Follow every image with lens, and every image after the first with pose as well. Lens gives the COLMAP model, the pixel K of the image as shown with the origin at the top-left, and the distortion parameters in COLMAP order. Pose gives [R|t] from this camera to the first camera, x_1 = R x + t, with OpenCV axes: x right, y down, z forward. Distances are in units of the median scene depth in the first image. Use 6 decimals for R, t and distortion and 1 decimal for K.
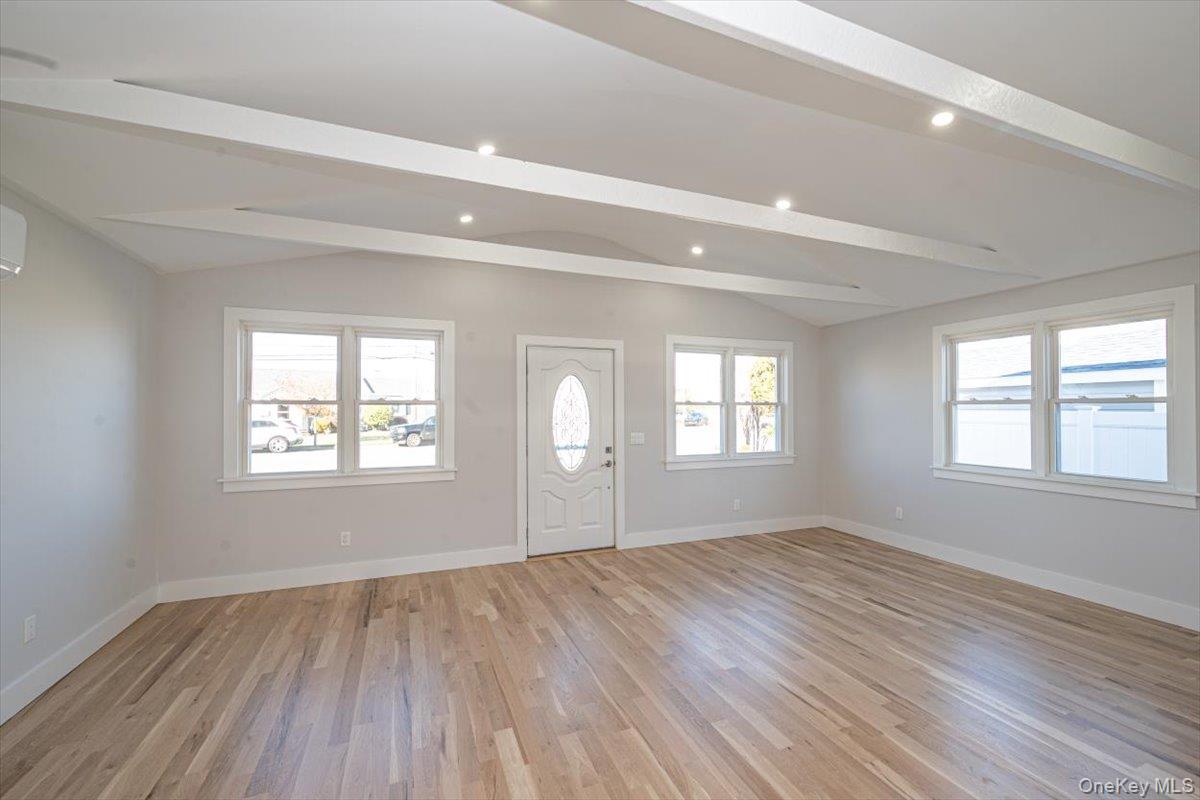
lens RADIAL K [[525.0, 0, 597.3], [0, 525.0, 399.8], [0, 0, 1]] dist [0.000196, 0.000010]
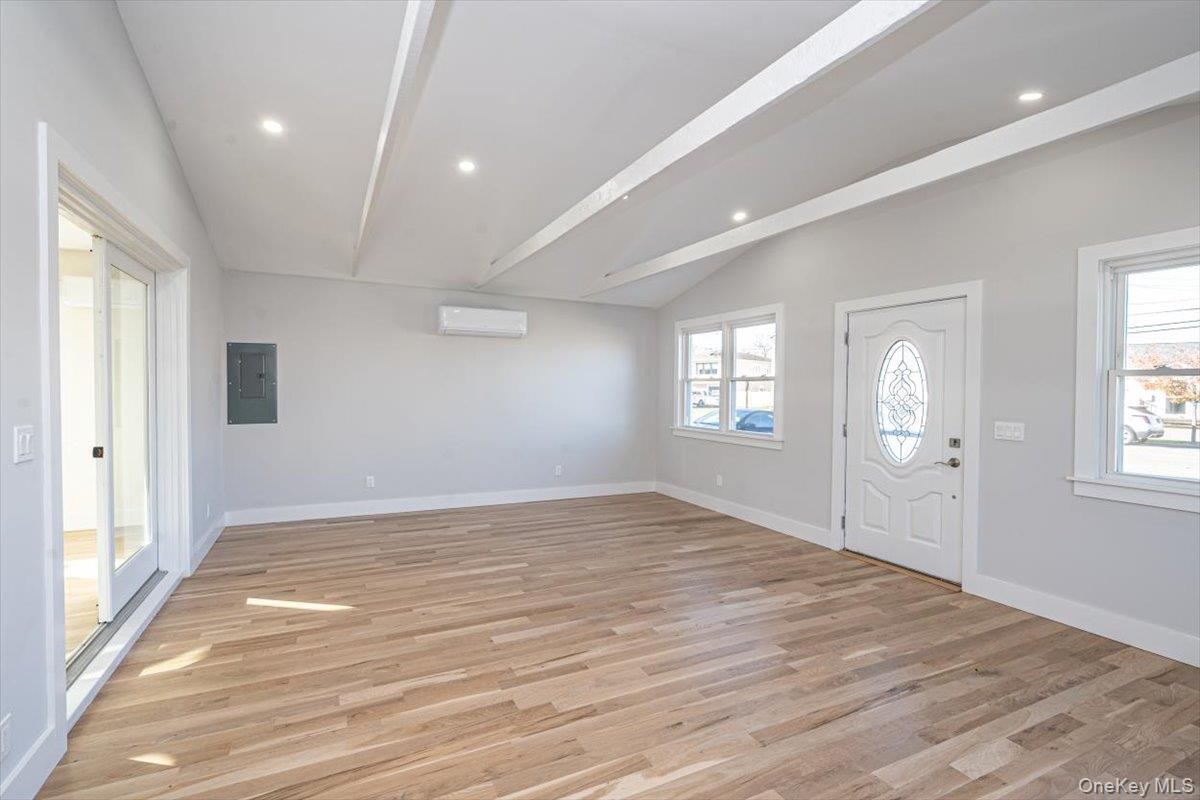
lens RADIAL K [[525.0, 0, 597.3], [0, 525.0, 399.8], [0, 0, 1]] dist [0.000196, 0.000010]
pose [[0.073069, 0.023089, -0.997060, 0.748219], [0.006590, 0.999699, 0.023633, 0.021015], [0.997305, -0.008297, 0.072895, 0.531032]]
